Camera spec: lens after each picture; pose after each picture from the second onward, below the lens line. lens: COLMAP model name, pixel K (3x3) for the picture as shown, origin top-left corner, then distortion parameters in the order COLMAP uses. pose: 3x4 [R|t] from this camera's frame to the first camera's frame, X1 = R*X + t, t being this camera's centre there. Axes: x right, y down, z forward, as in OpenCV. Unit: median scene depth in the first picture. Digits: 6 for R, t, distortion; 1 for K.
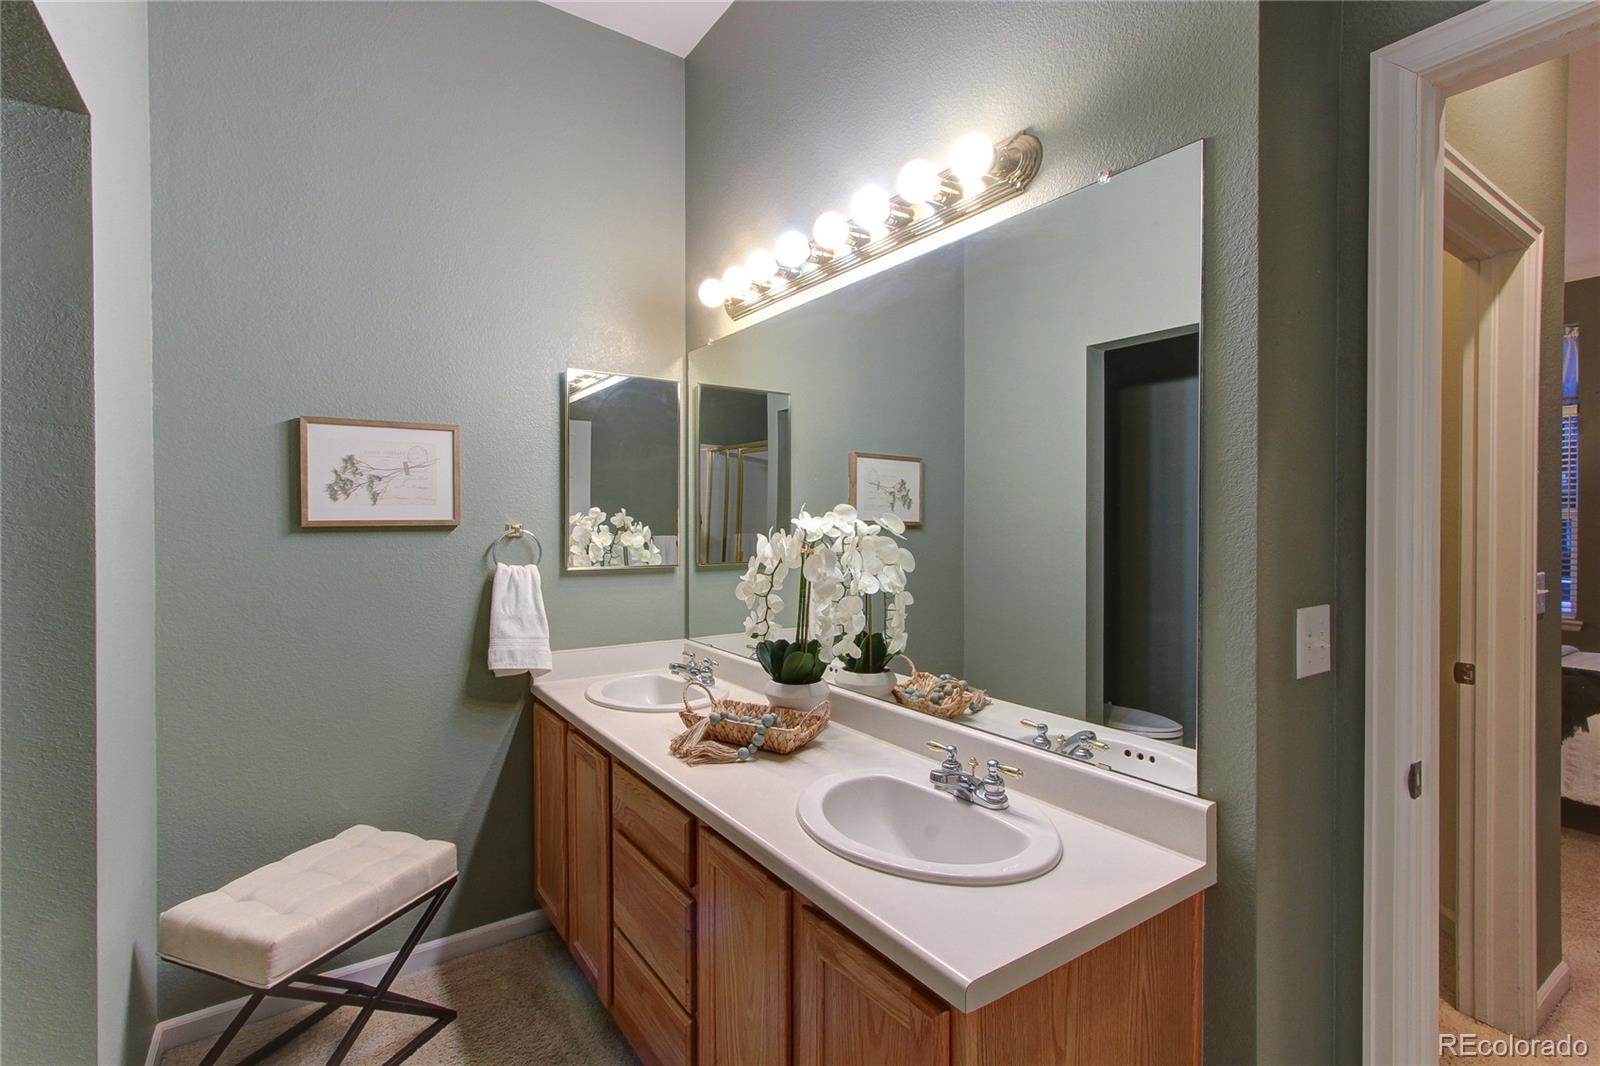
lens RADIAL K [[738.5, 0, 798.5], [0, 738.5, 533.7], [0, 0, 1]] dist [-0.000314, 0.003072]
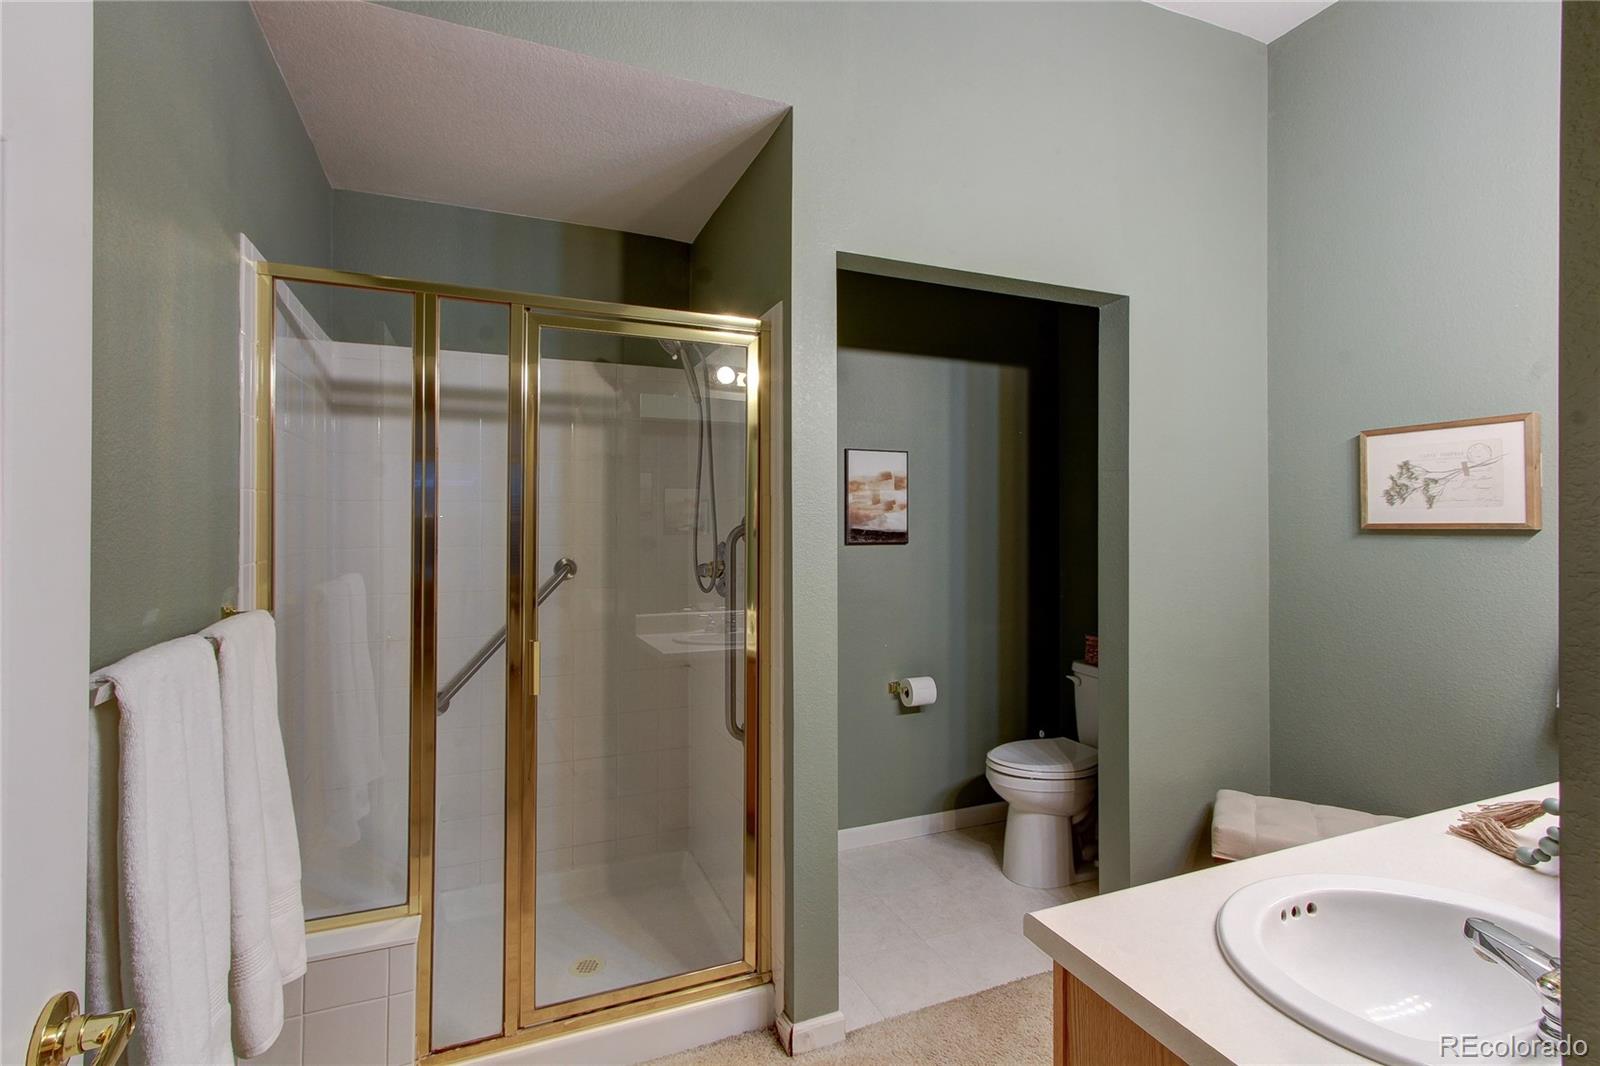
lens RADIAL K [[738.5, 0, 801.6], [0, 738.5, 524.2], [0, 0, 1]] dist [-0.000314, 0.003072]
pose [[-0.176193, 0.000608, -0.984356, 0.581300], [-0.016167, 0.999863, 0.003511, -0.006732], [0.984223, 0.016532, -0.176159, 0.343742]]
